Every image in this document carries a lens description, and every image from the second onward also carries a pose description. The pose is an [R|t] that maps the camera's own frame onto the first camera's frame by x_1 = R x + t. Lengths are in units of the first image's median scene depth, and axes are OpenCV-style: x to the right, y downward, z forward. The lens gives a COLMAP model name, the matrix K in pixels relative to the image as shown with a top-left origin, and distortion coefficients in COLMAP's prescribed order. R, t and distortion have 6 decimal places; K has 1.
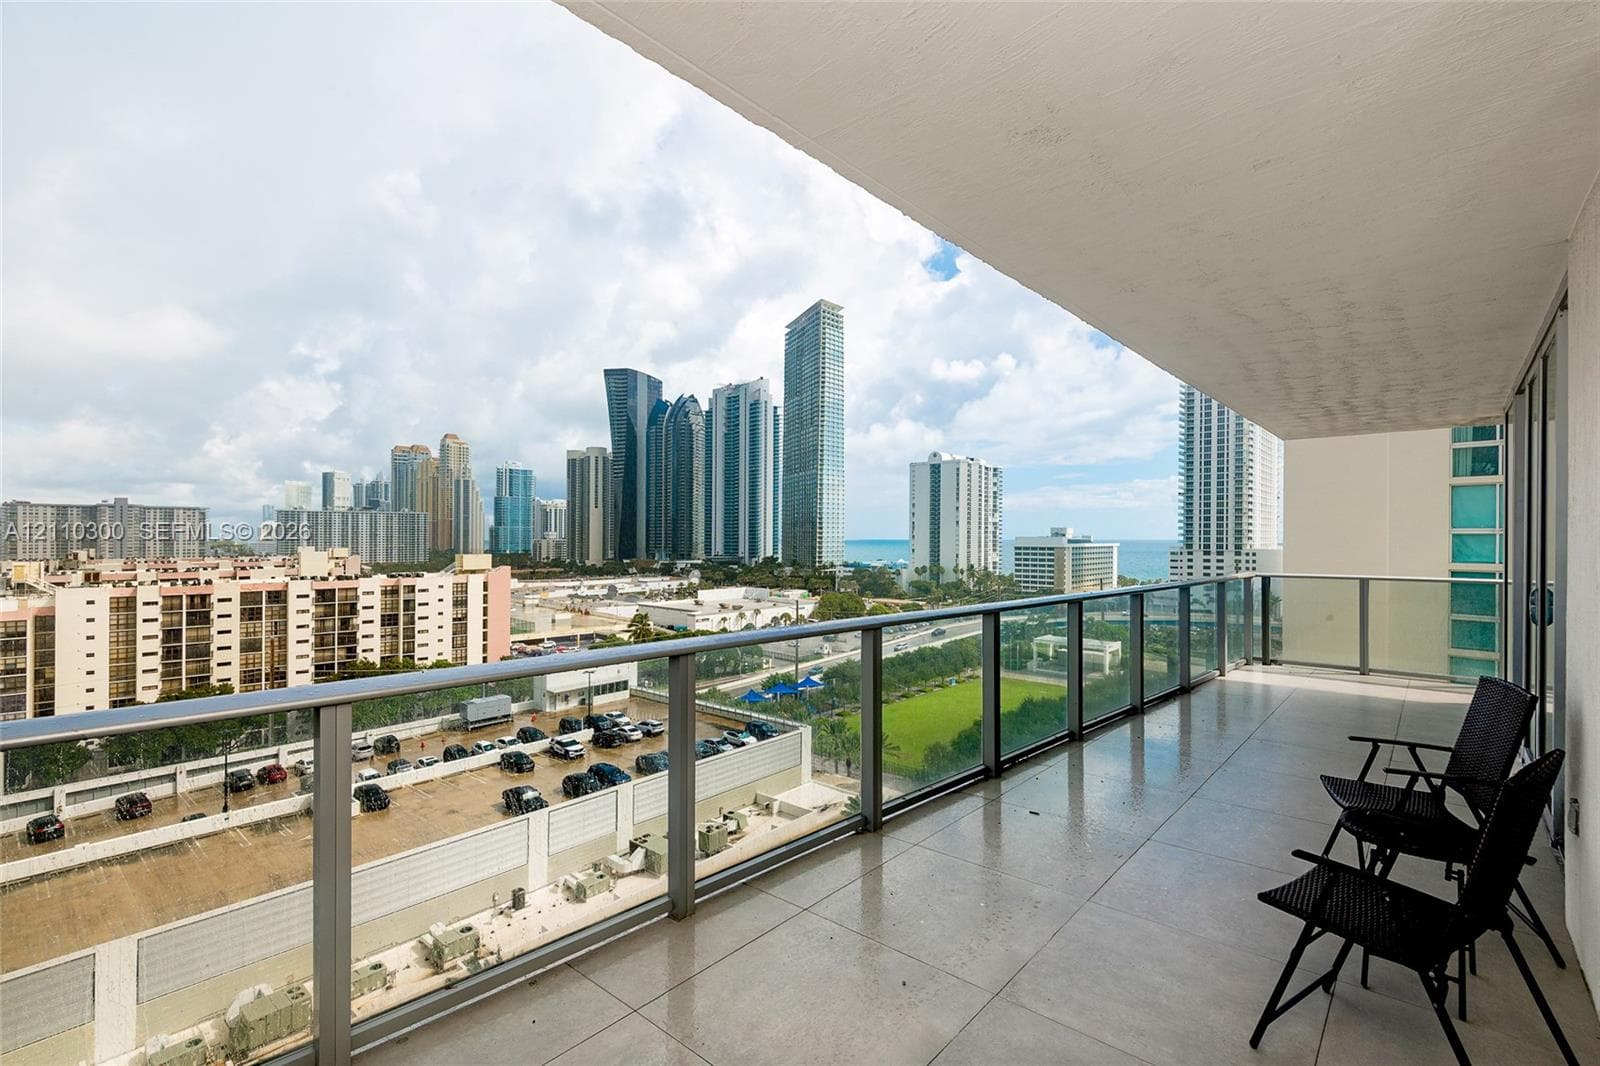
lens RADIAL K [[738.2, 0, 805.2], [0, 738.2, 528.8], [0, 0, 1]] dist [0.000301, -0.000009]
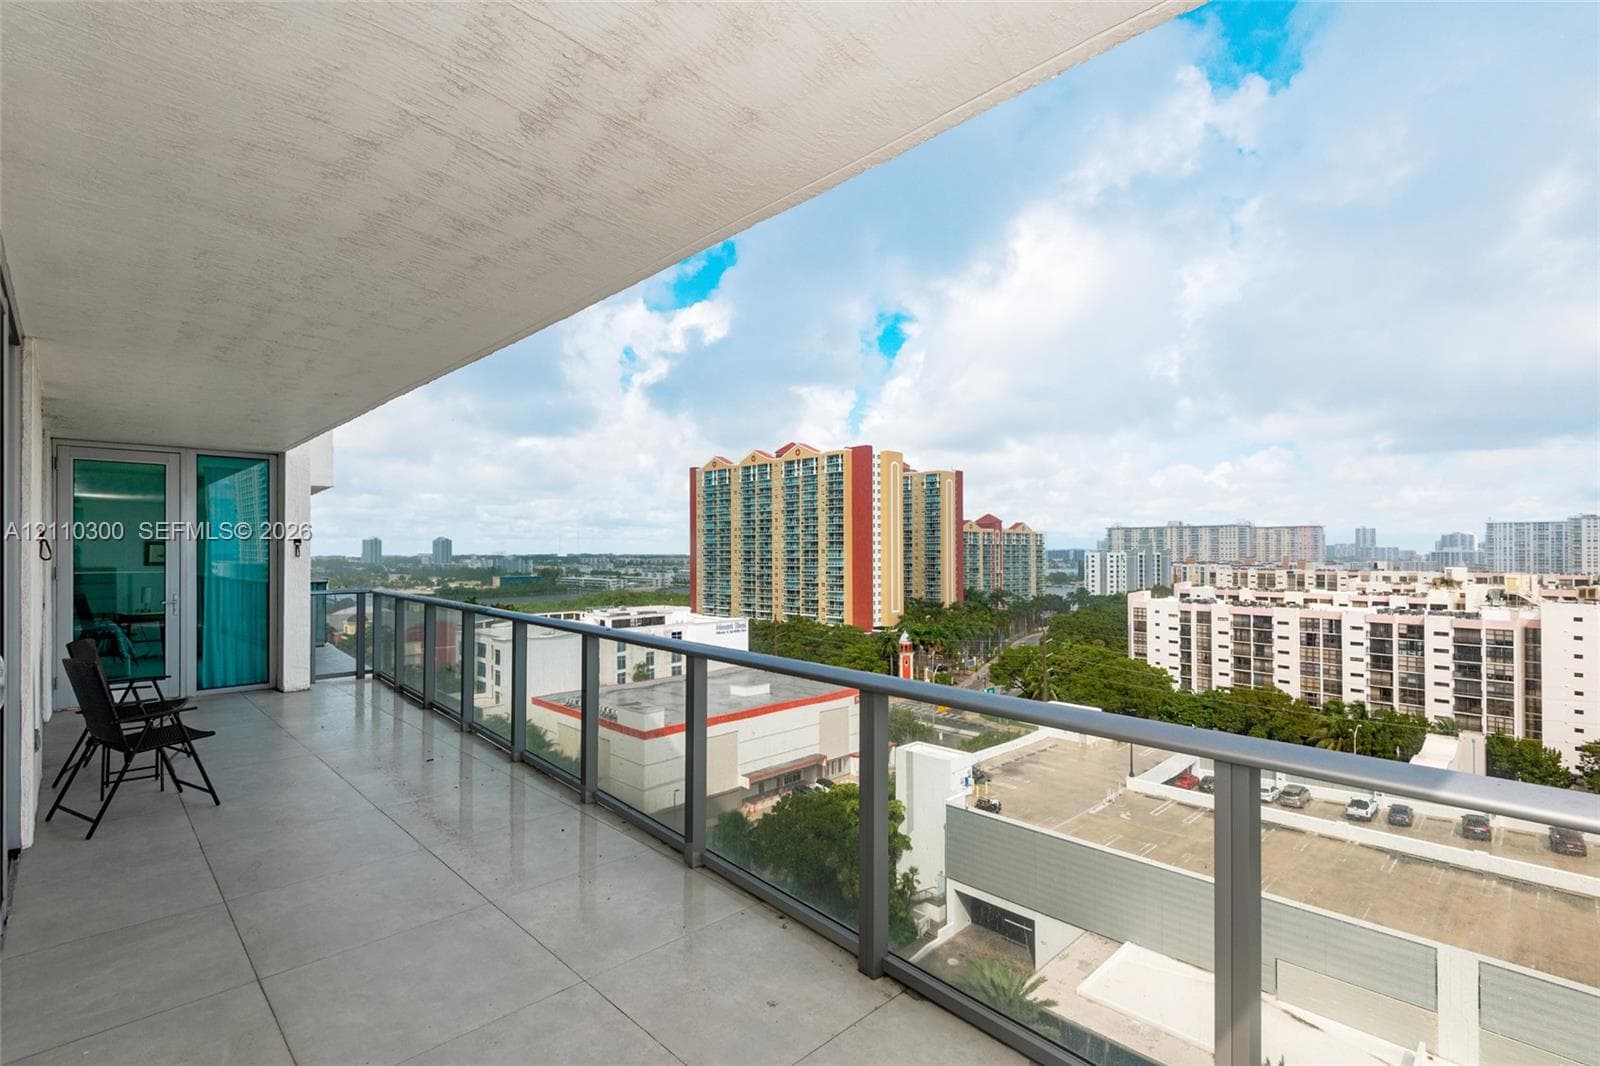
lens RADIAL K [[738.2, 0, 805.2], [0, 738.2, 528.8], [0, 0, 1]] dist [0.000301, -0.000009]
pose [[-0.067828, -0.025461, -0.997372, 0.103678], [0.010596, 0.999600, -0.026238, -0.006534], [0.997641, -0.012348, -0.067532, 0.104213]]
